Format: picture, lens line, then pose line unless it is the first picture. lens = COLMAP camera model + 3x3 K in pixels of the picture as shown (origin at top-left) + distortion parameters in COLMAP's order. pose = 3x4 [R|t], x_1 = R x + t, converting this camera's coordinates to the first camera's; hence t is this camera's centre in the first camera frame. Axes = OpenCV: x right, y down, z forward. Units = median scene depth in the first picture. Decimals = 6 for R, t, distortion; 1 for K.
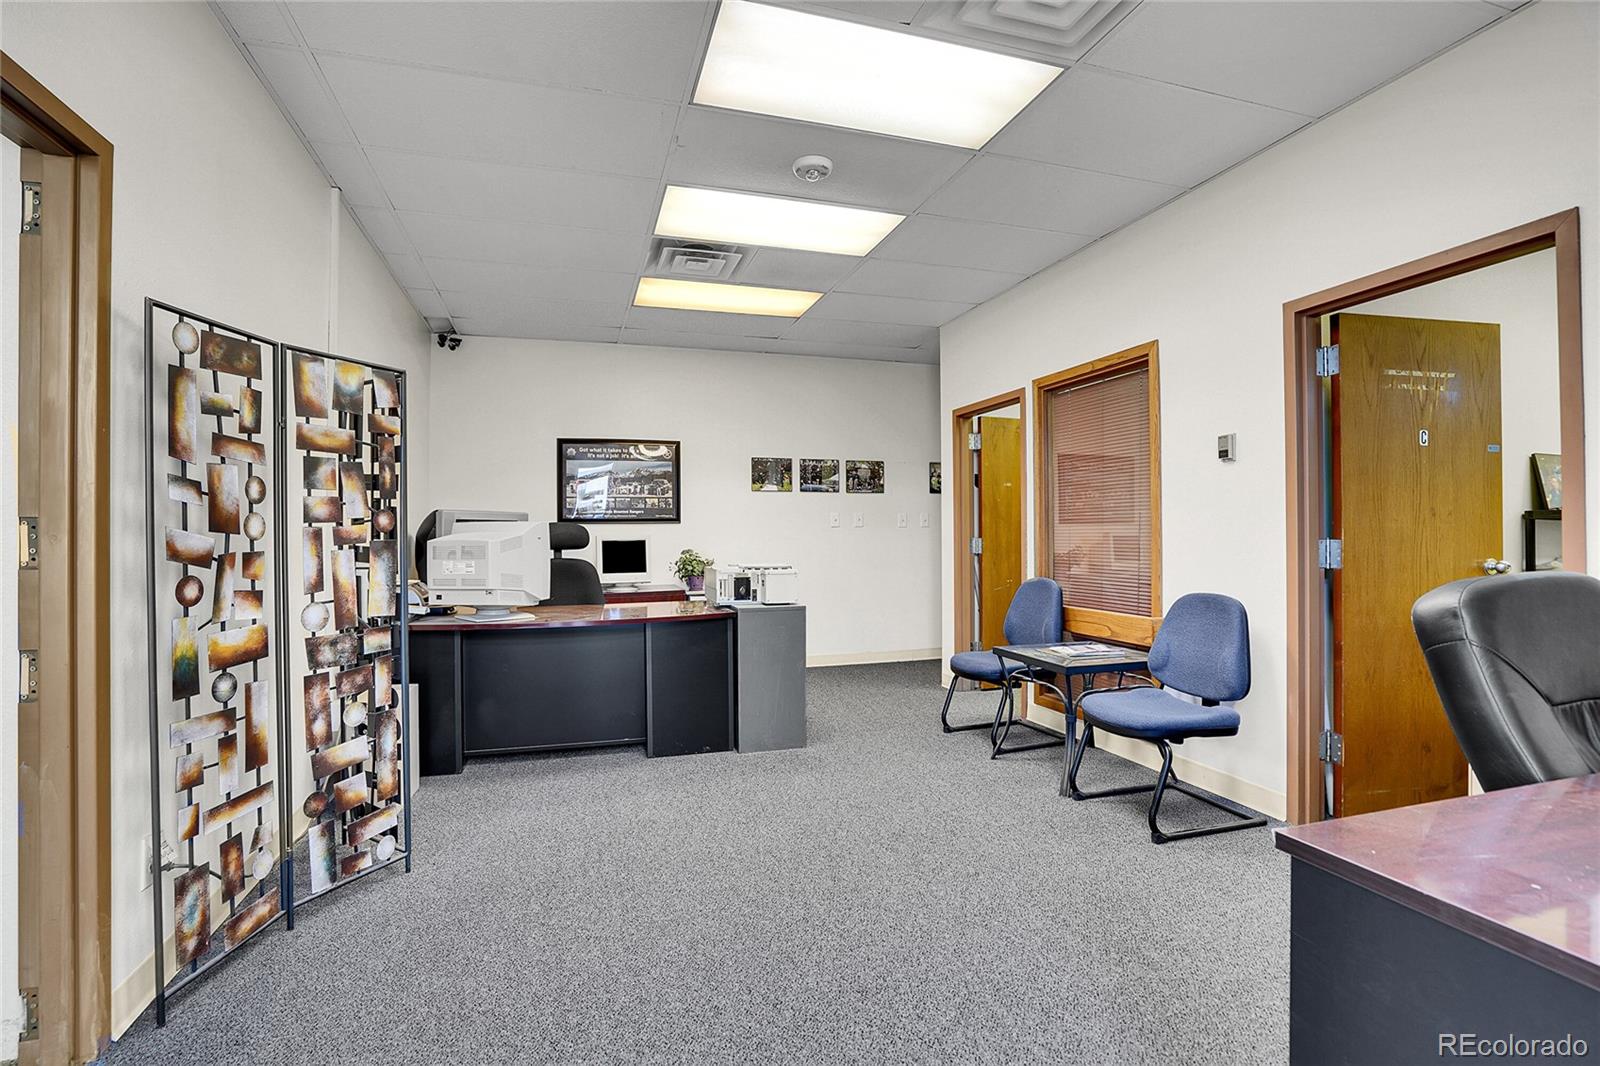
lens RADIAL K [[755.0, 0, 798.1], [0, 755.0, 532.7], [0, 0, 1]] dist [-0.049646, 0.017145]
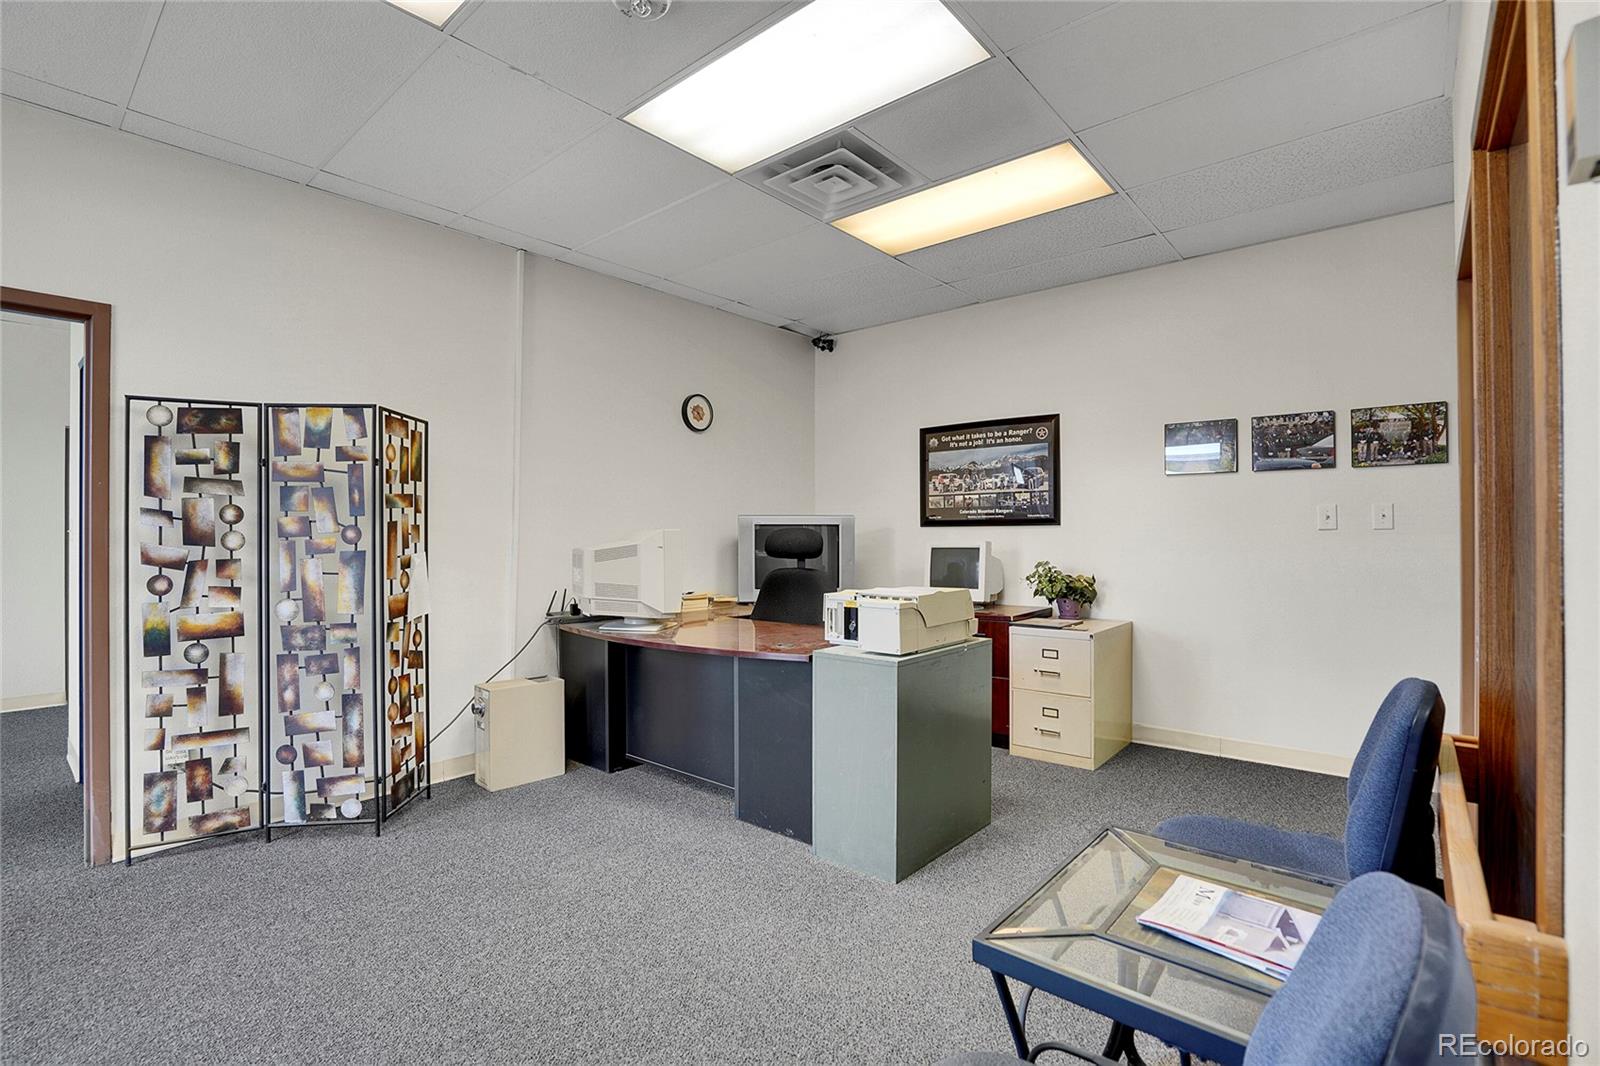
lens RADIAL K [[755.0, 0, 797.3], [0, 755.0, 530.1], [0, 0, 1]] dist [-0.049646, 0.017145]
pose [[0.520616, 0.002801, -0.853786, 0.966804], [0.001358, 0.999991, 0.004109, -0.031695], [0.853790, -0.003298, 0.520608, 1.149399]]
